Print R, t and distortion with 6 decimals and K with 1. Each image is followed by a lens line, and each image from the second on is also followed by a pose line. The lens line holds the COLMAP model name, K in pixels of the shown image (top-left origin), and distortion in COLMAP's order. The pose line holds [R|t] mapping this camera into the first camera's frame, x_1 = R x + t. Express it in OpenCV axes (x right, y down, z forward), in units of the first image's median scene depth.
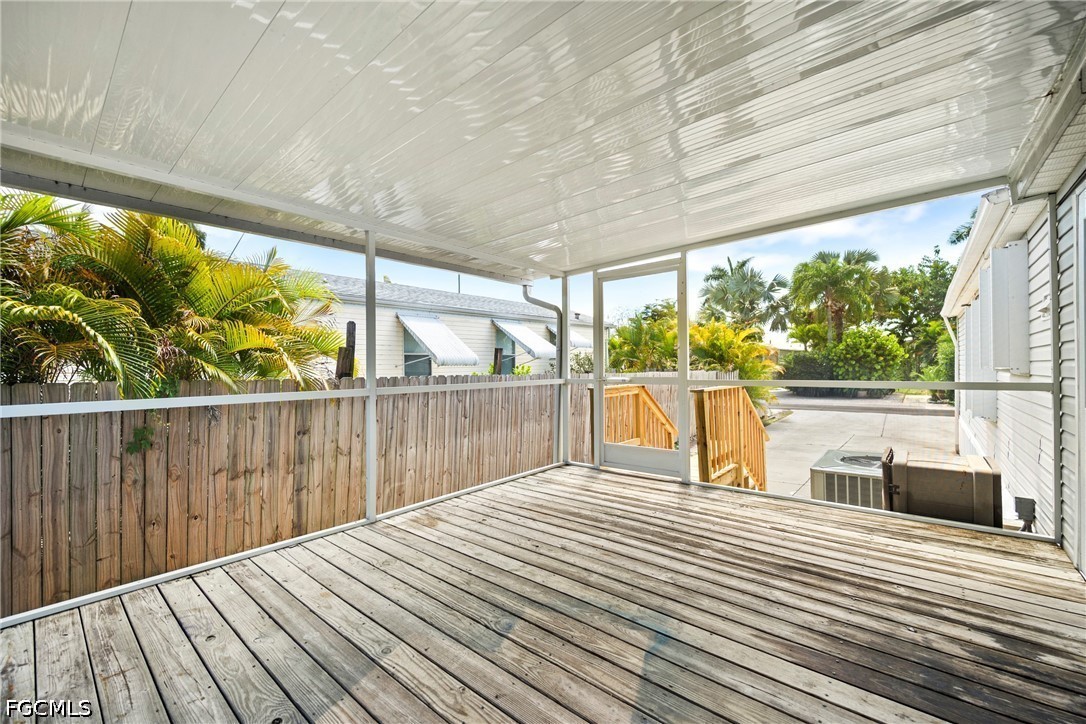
lens RADIAL K [[435.9, 0, 543.0], [0, 435.9, 362.0], [0, 0, 1]] dist [0.001641, 0.000038]
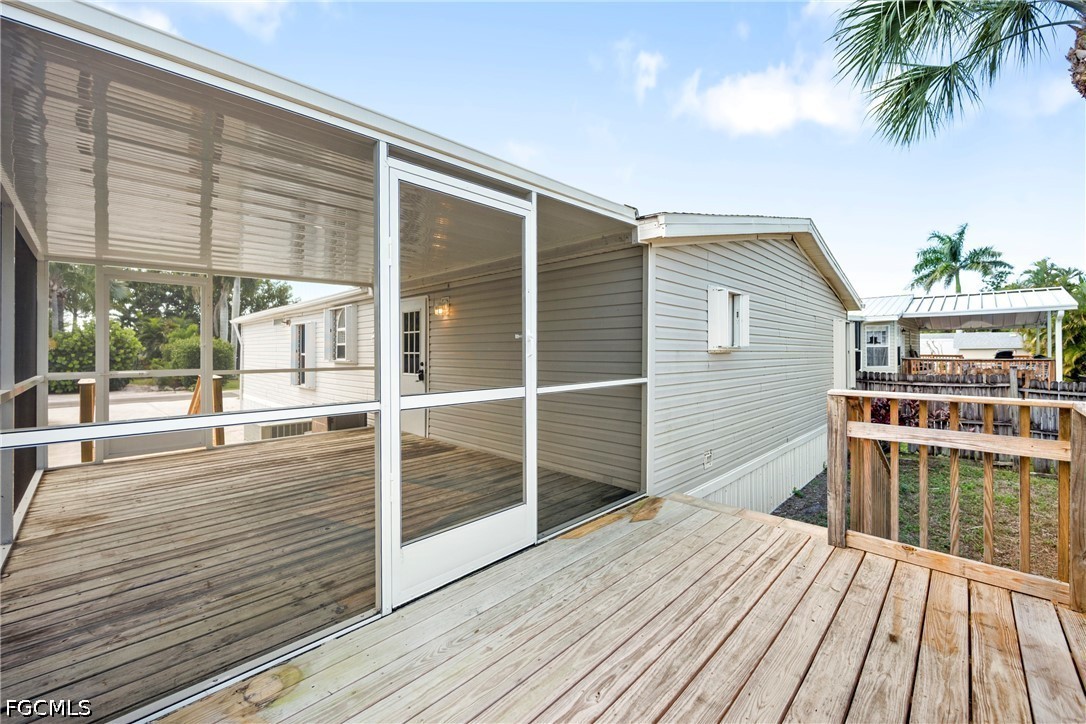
lens RADIAL K [[435.9, 0, 543.0], [0, 435.9, 362.0], [0, 0, 1]] dist [0.001641, 0.000038]
pose [[0.029264, -0.013128, 0.999486, -0.207182], [-0.003269, 0.999907, 0.013229, 0.000682], [-0.999566, -0.003654, 0.029218, -0.005252]]
